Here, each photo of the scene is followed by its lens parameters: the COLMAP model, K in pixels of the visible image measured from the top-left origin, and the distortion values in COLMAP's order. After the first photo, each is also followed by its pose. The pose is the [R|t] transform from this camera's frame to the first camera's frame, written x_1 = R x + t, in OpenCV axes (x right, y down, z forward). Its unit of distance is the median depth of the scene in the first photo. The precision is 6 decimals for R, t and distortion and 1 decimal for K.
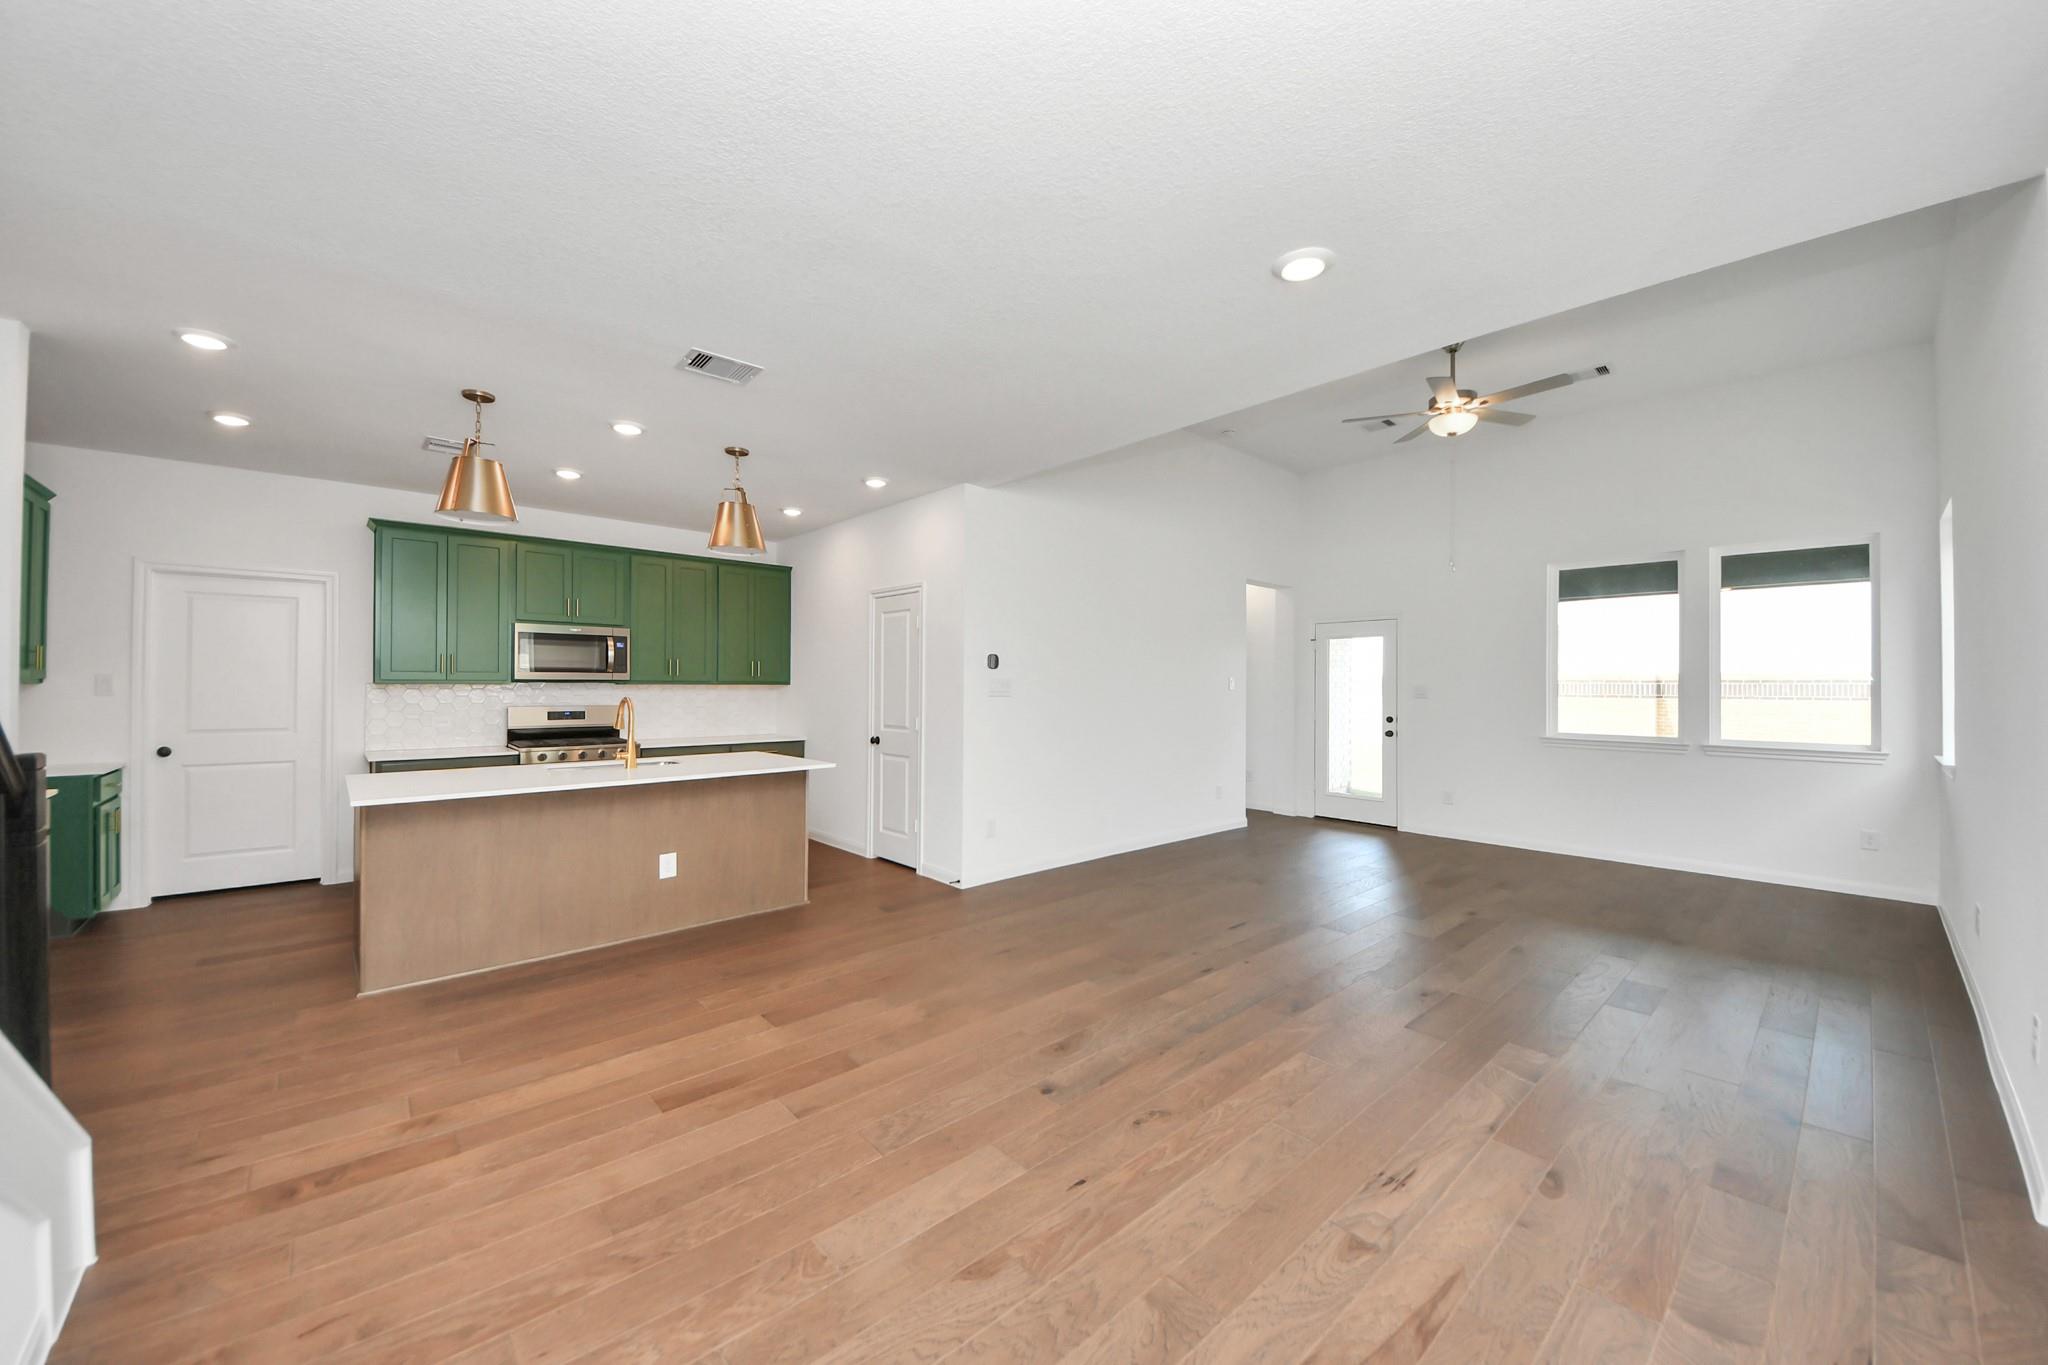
lens RADIAL K [[765.2, 0, 1026.0], [0, 765.2, 673.5], [0, 0, 1]] dist [-0.001550, -0.000144]
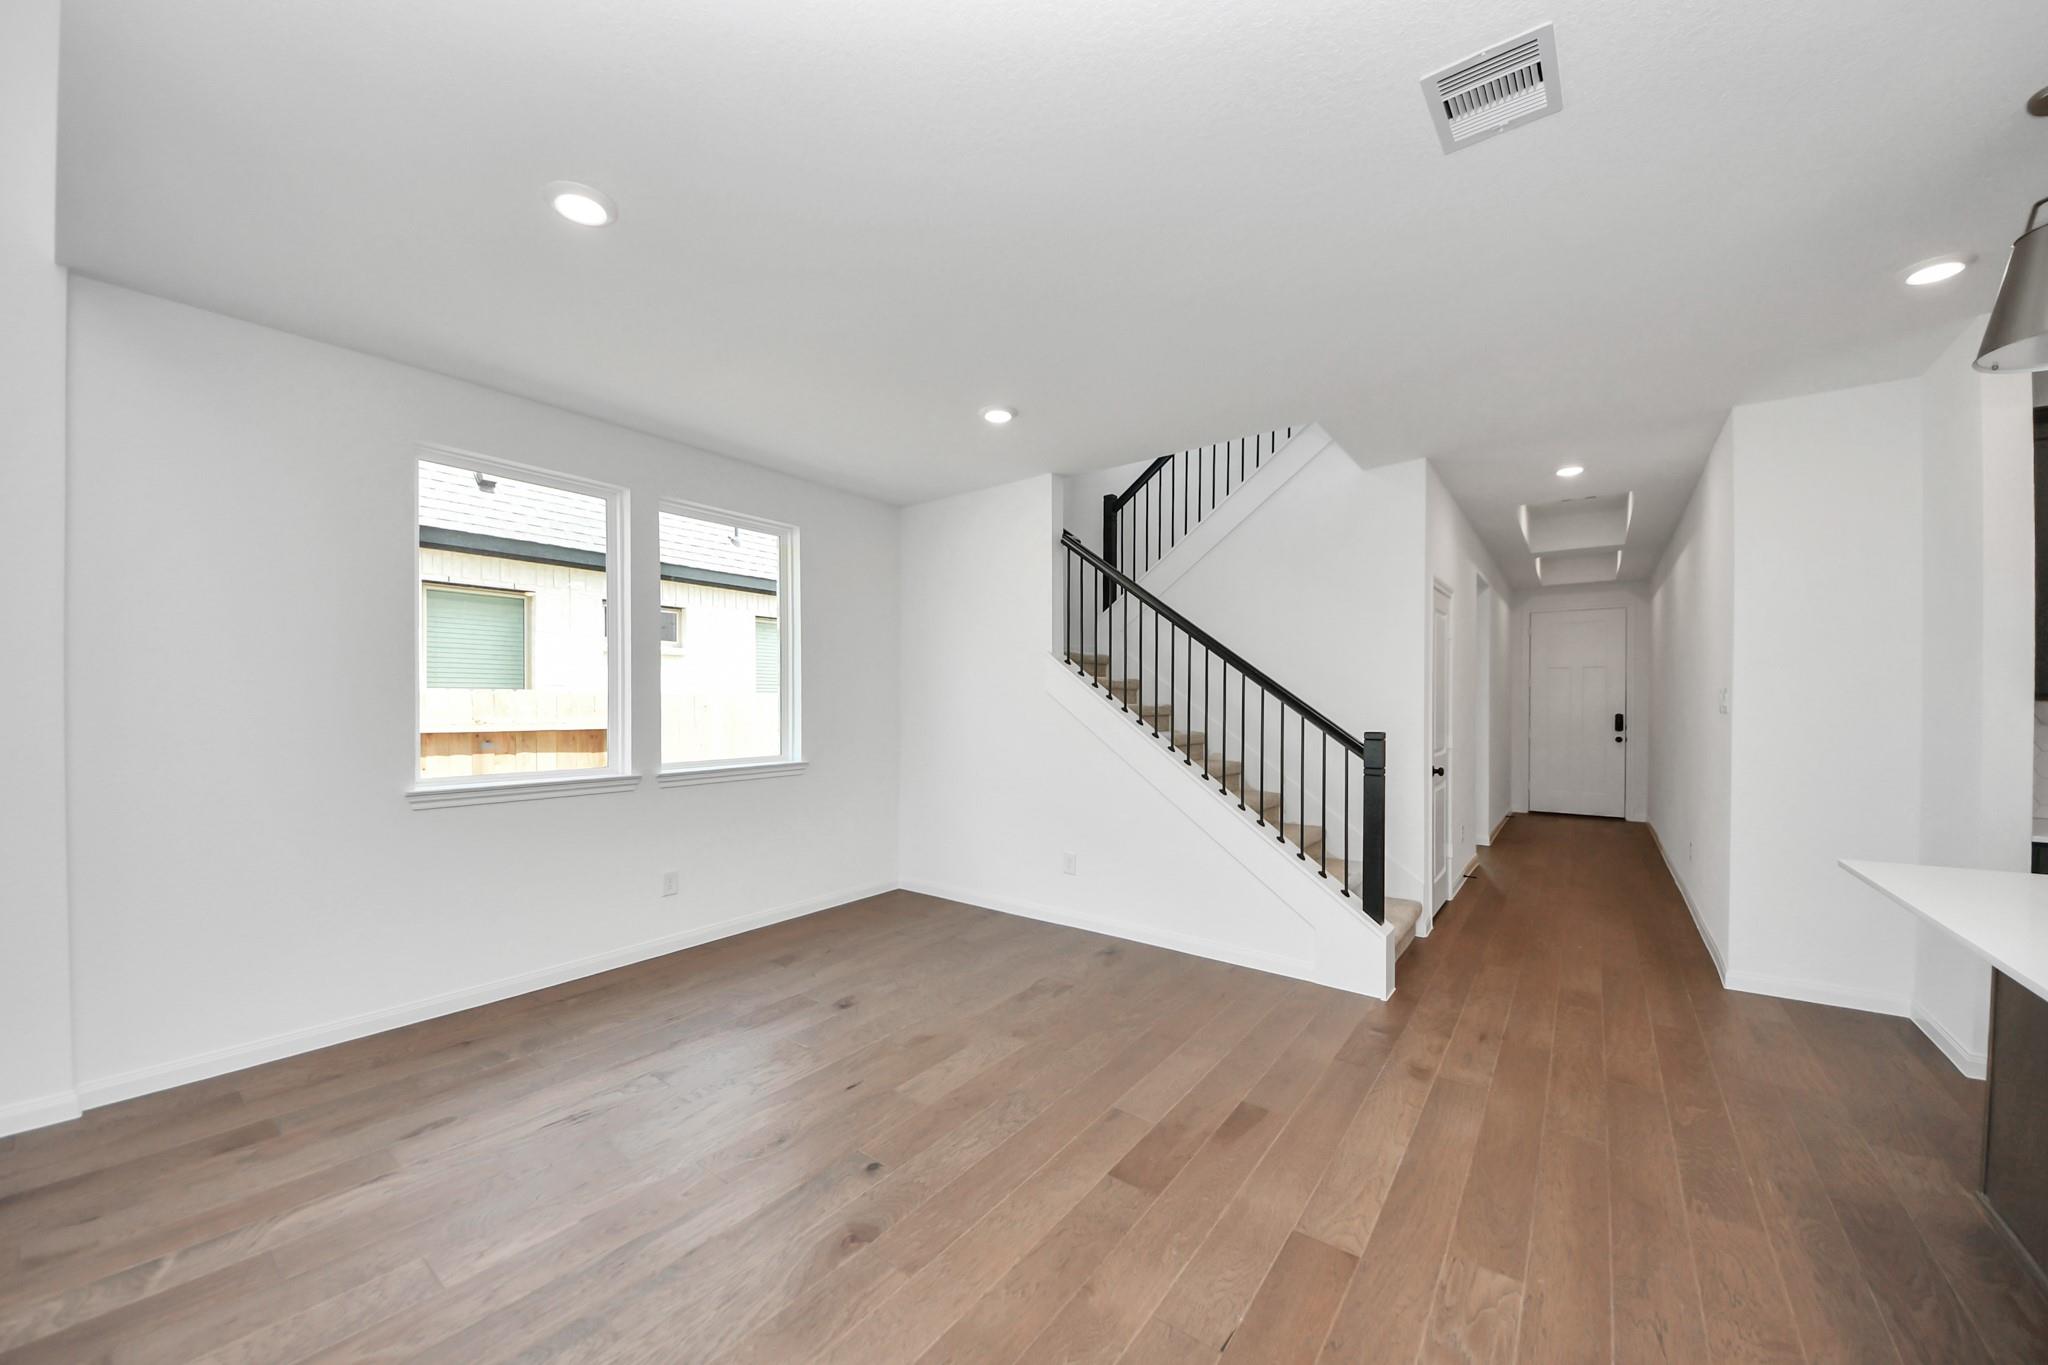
lens RADIAL K [[743.0, 0, 1011.1], [0, 743.0, 709.5], [0, 0, 1]] dist [0.000210, 0.000078]
pose [[-0.985499, -0.005517, -0.169591, 0.008483], [-0.004040, 0.999951, -0.009054, 0.019448], [0.169633, -0.008237, -0.985473, 0.892853]]
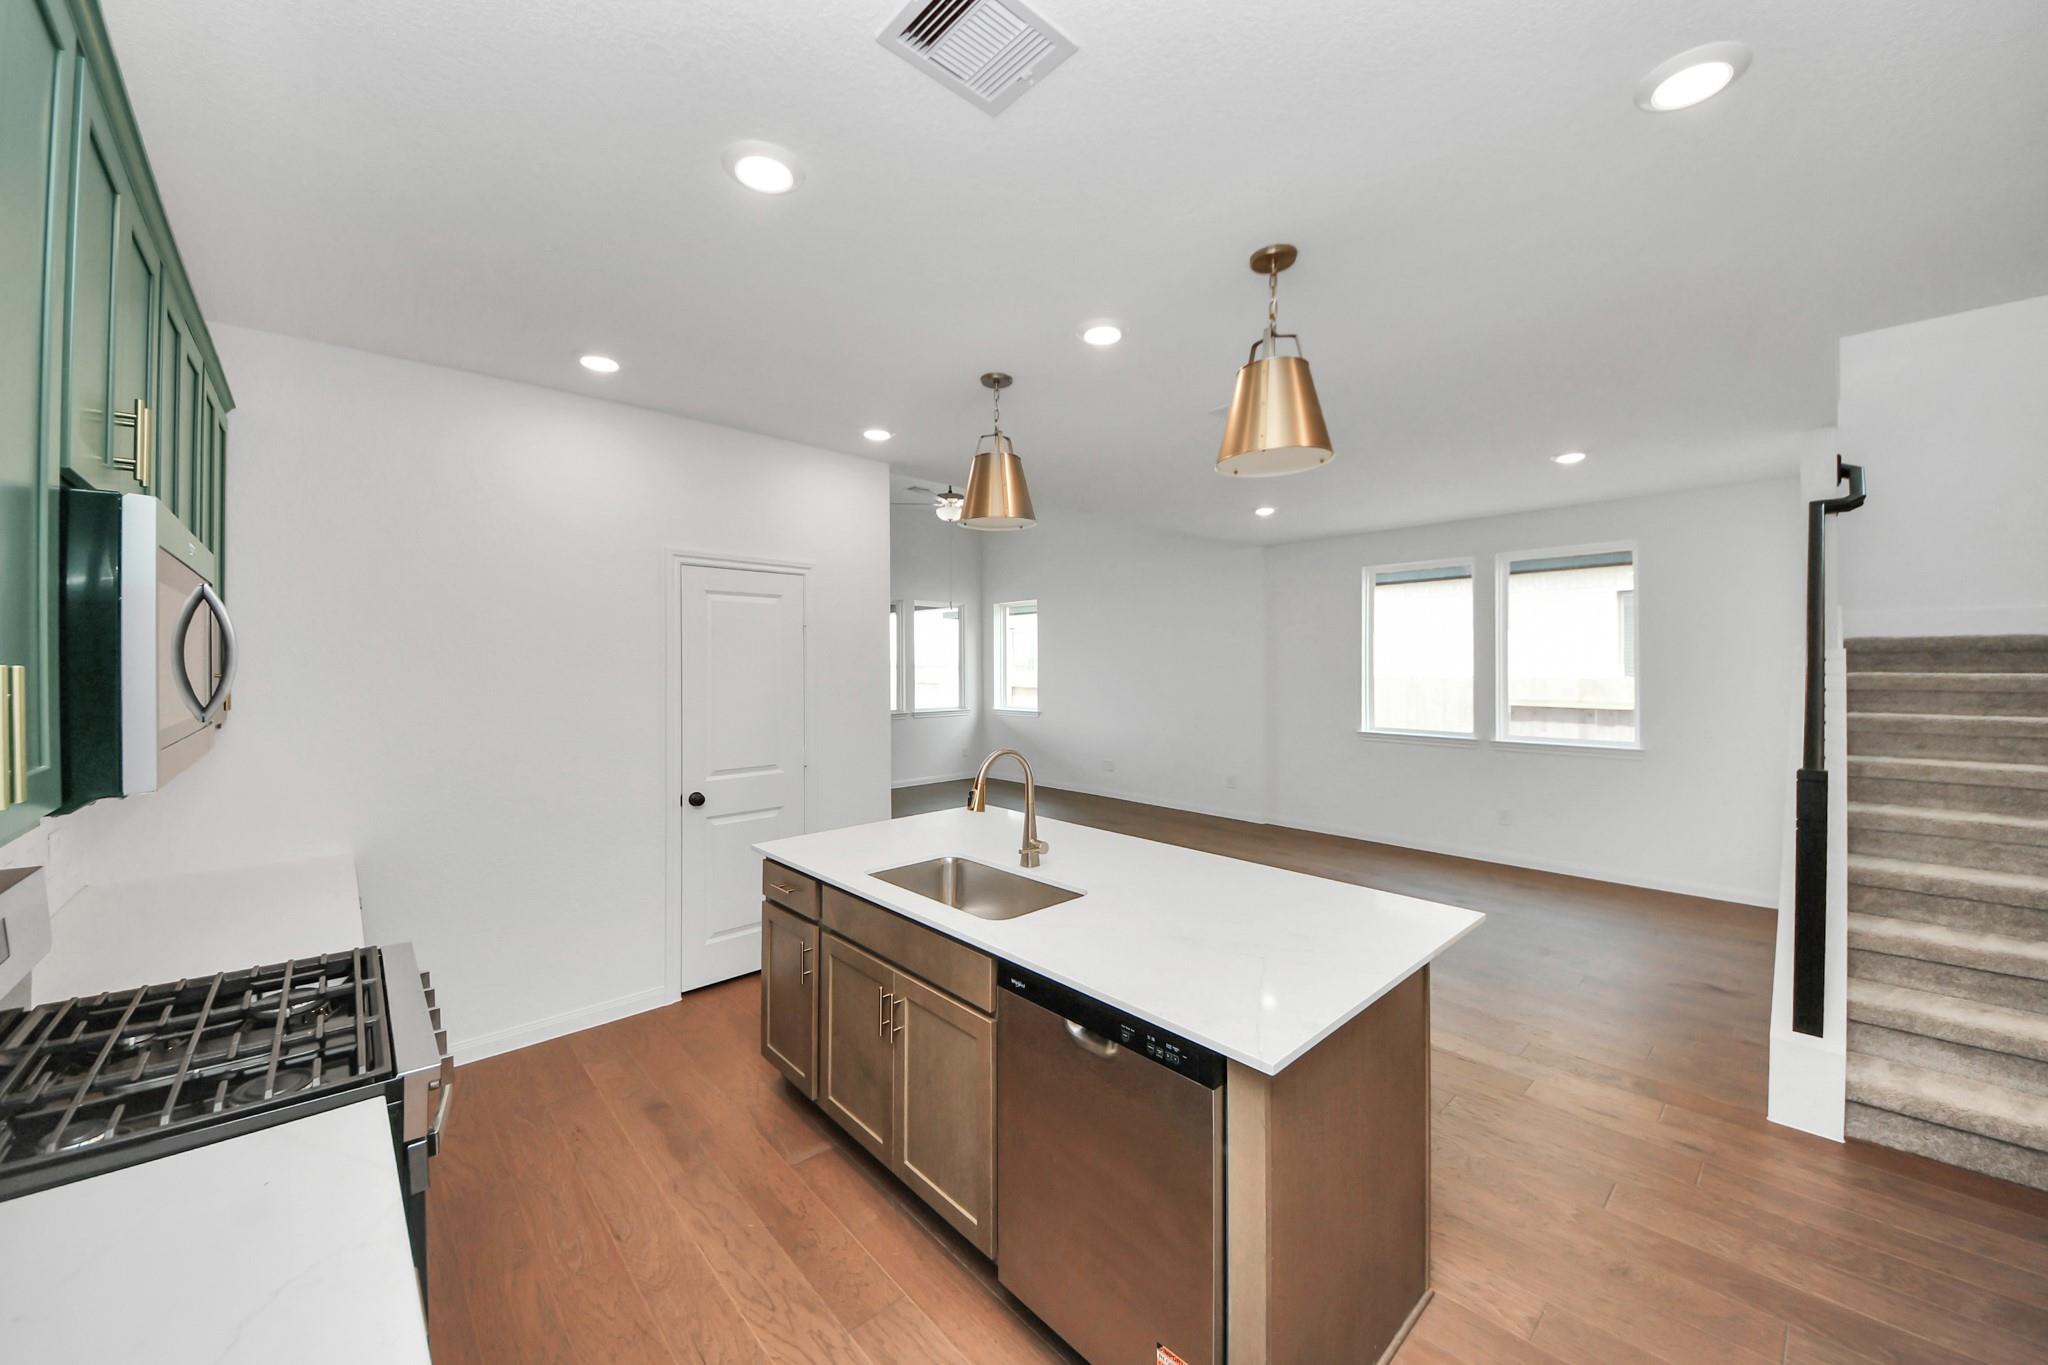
lens RADIAL K [[762.0, 0, 1024.5], [0, 762.0, 660.4], [0, 0, 1]] dist [0.013093, -0.000133]
pose [[-0.007667, 0.000264, 0.999971, -0.898243], [-0.014229, 0.999899, -0.000373, -0.030306], [-0.999869, -0.014231, -0.007662, 0.814334]]
